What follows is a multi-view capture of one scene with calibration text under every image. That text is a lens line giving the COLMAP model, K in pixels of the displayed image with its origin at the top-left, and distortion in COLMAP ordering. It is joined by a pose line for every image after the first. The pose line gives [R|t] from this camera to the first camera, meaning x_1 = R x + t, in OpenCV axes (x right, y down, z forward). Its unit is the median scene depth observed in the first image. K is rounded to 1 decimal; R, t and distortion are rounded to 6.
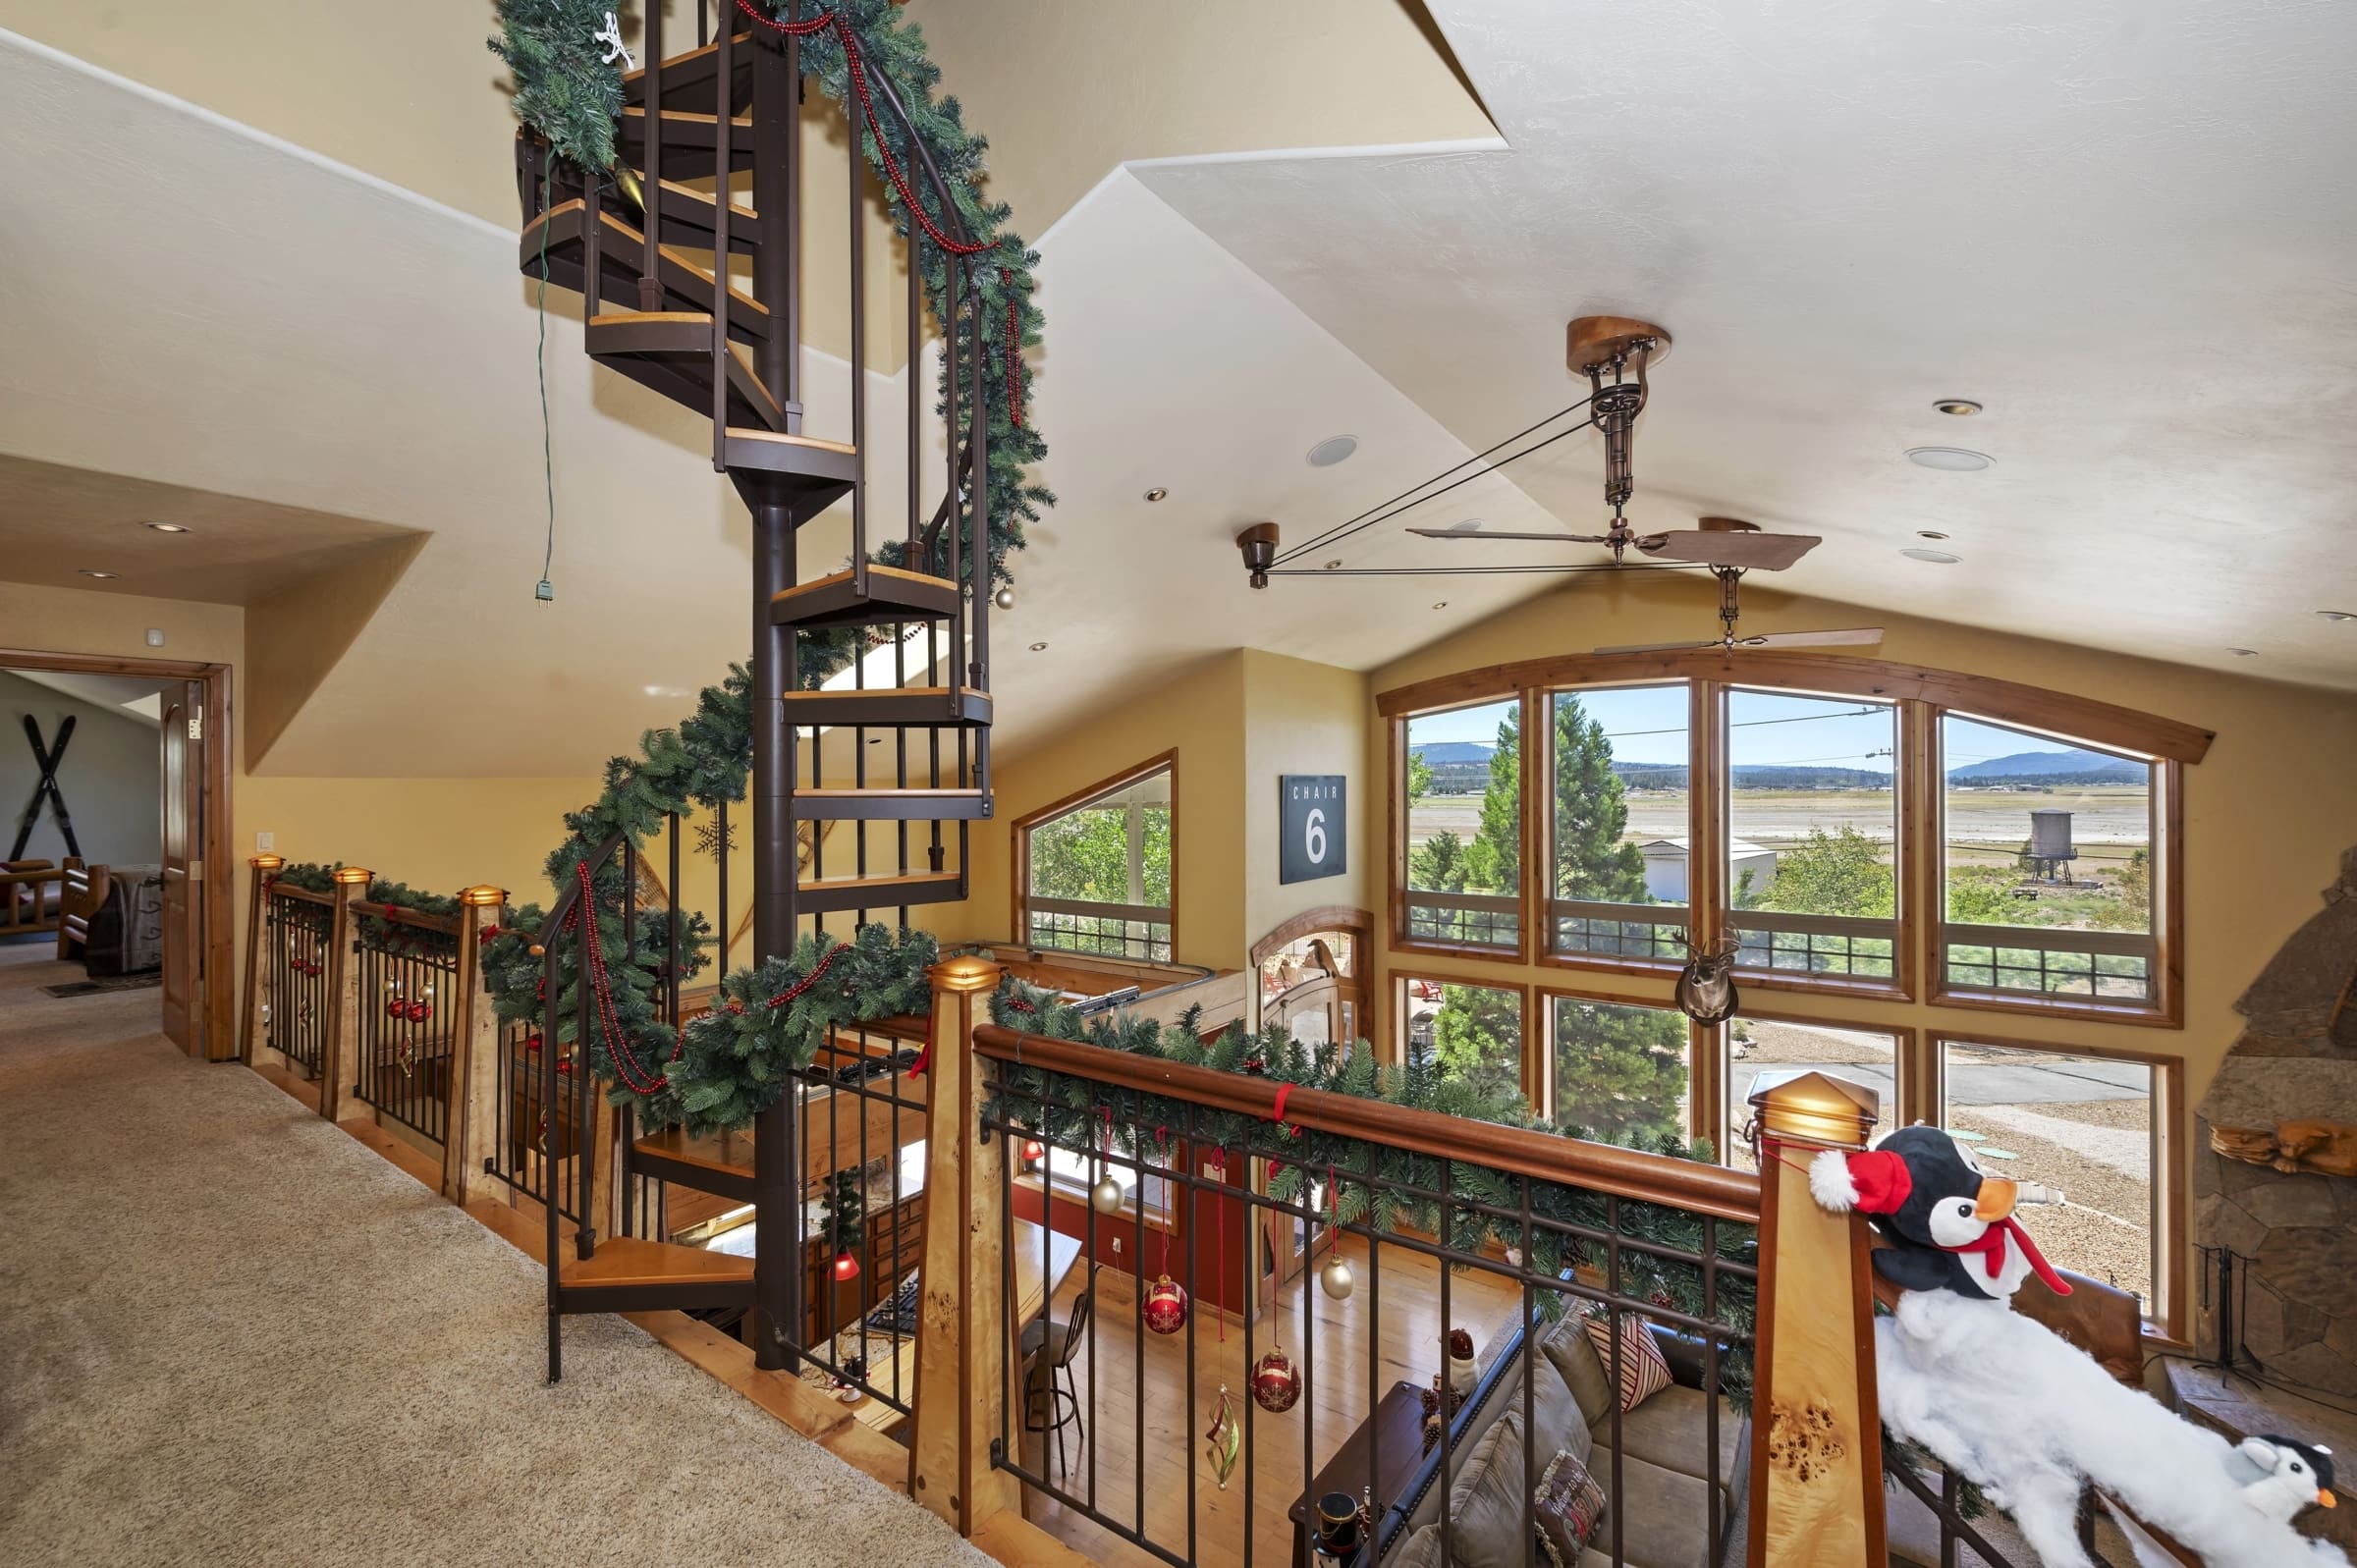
lens RADIAL K [[950.9, 0, 1194.9], [0, 950.9, 787.5], [0, 0, 1]] dist [-0.002966, 0.001165]
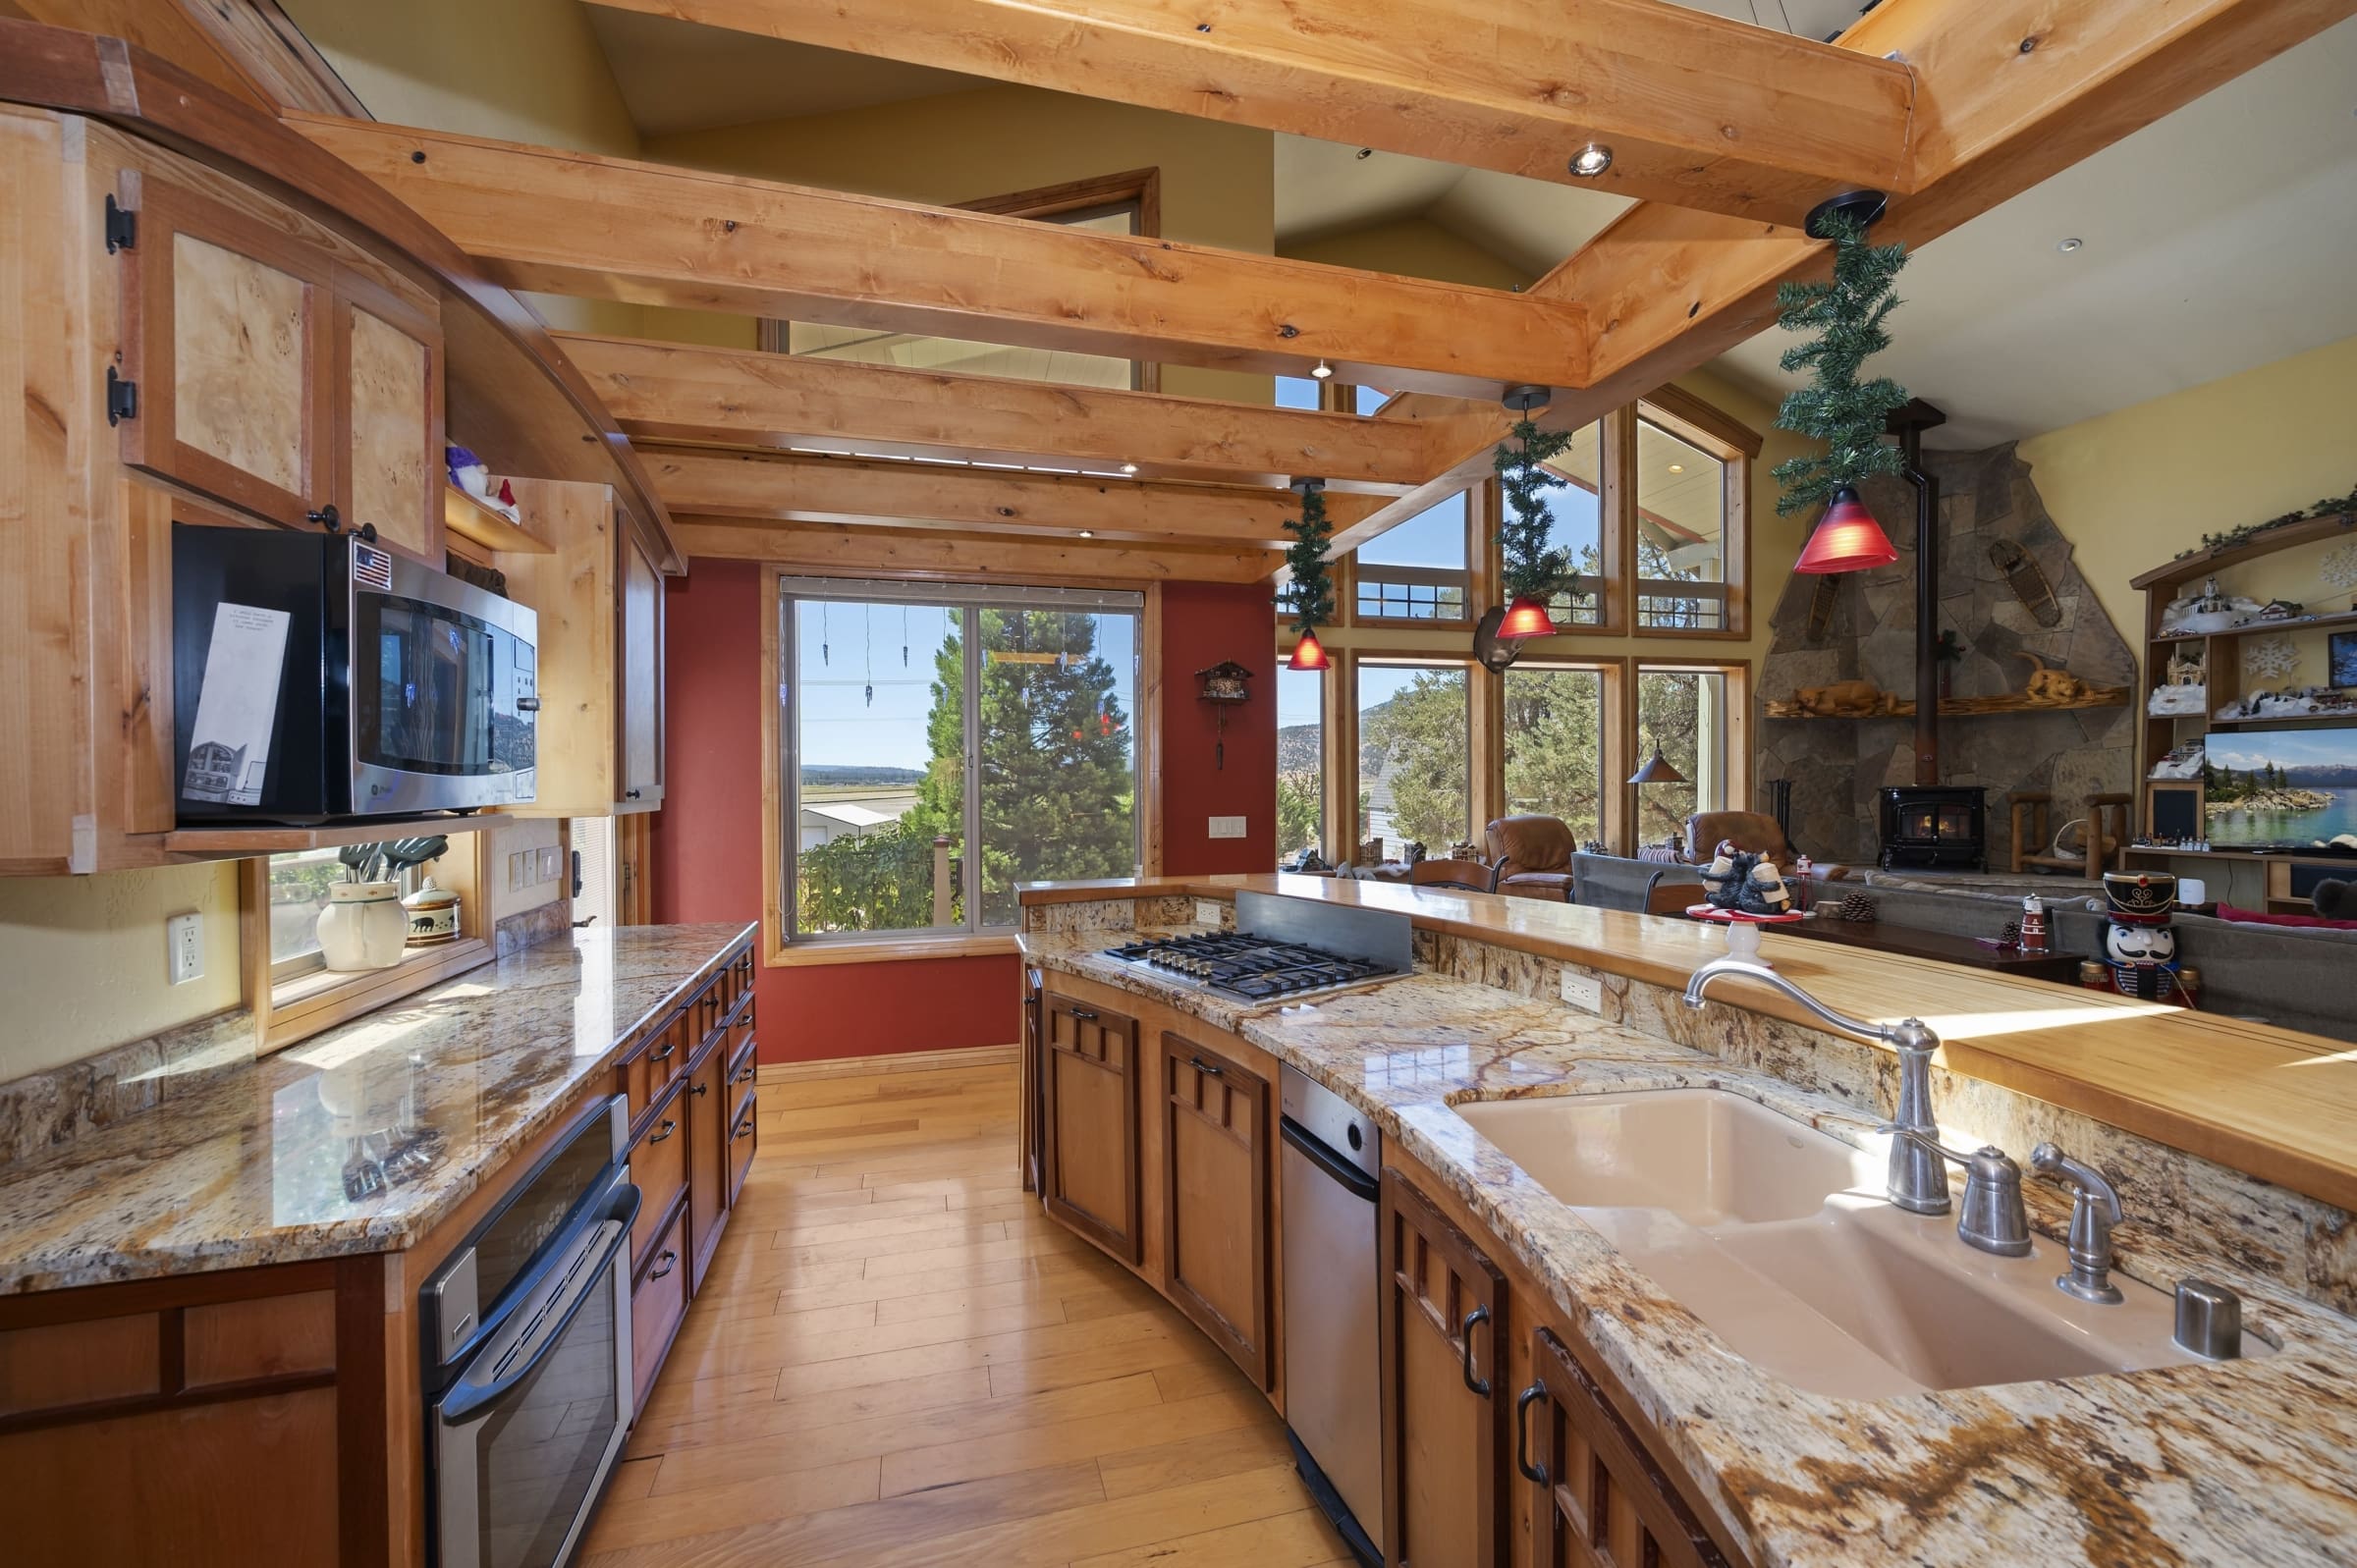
lens RADIAL K [[950.9, 0, 1167.8], [0, 950.9, 789.3], [0, 0, 1]] dist [-0.002966, 0.001165]
pose [[0.638669, -0.010199, 0.769414, -0.612426], [0.005433, 0.999947, 0.008745, 0.443313], [-0.769463, -0.001405, 0.638690, 0.723878]]
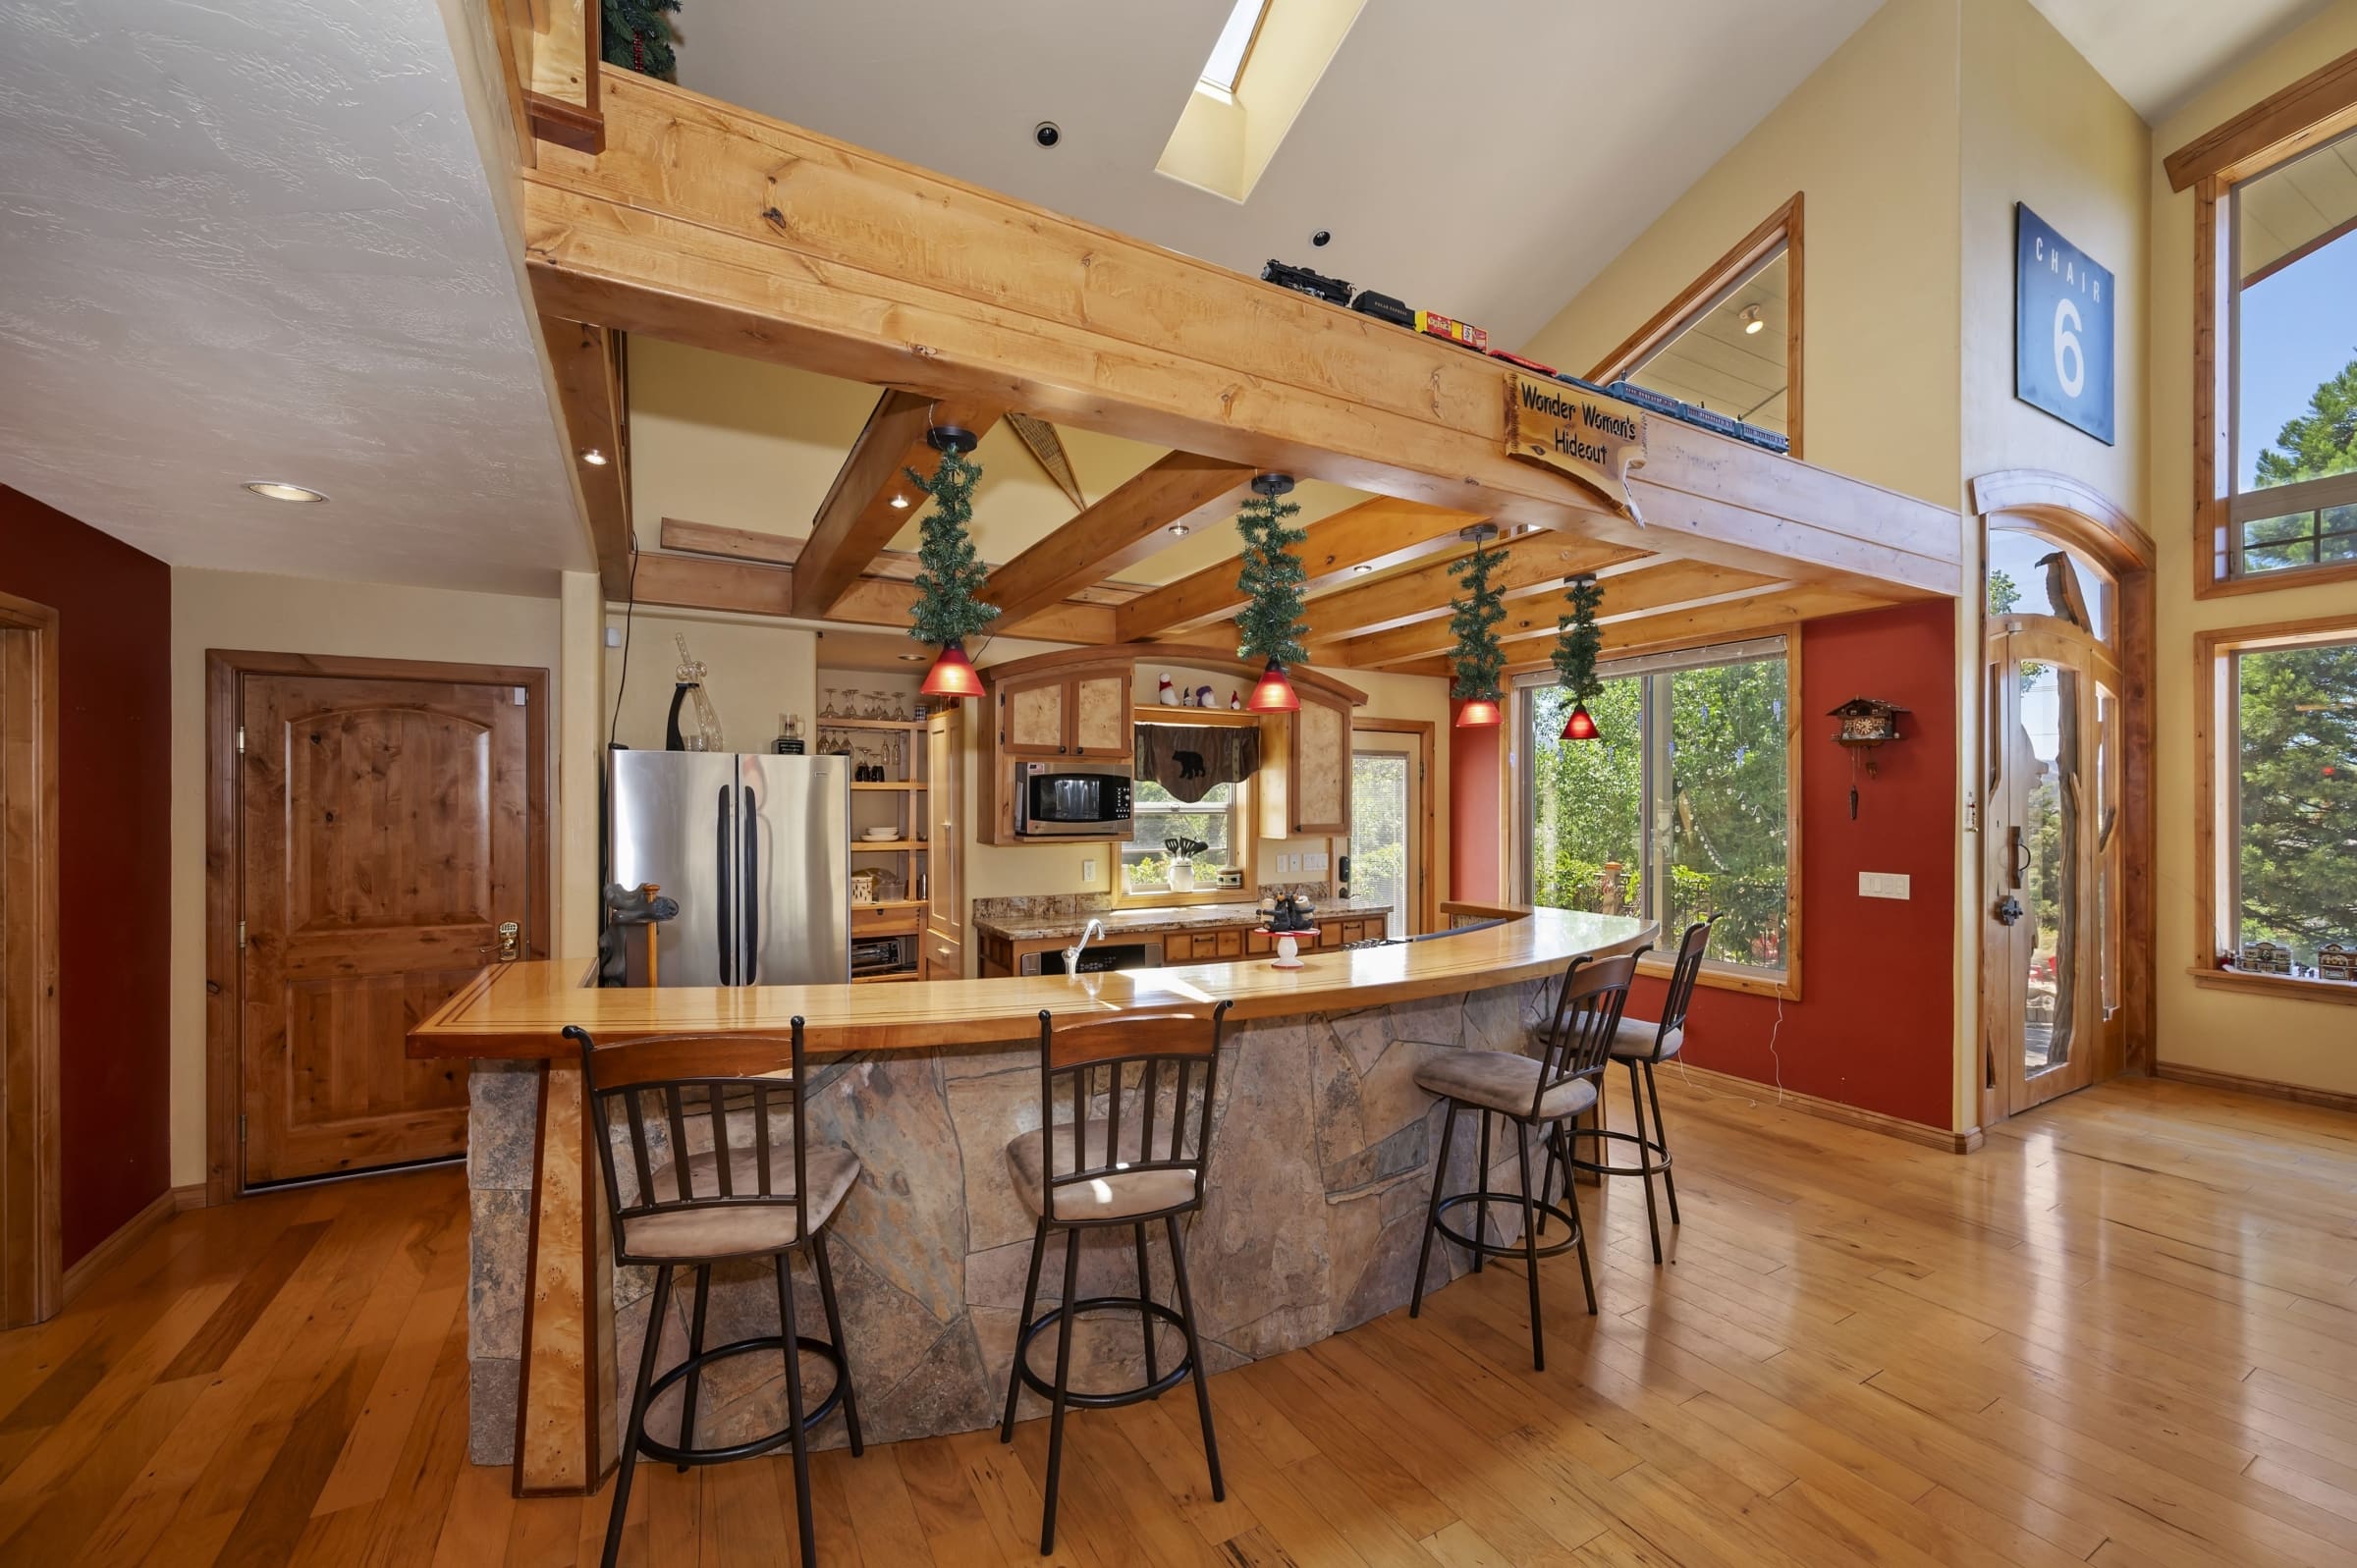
lens RADIAL K [[950.9, 0, 1228.6], [0, 950.9, 800.8], [0, 0, 1]] dist [-0.002966, 0.001165]
pose [[0.914642, 0.004949, -0.404233, -0.131463], [-0.004681, 0.999988, 0.001651, 0.421829], [0.404237, 0.000382, 0.914654, 0.369785]]
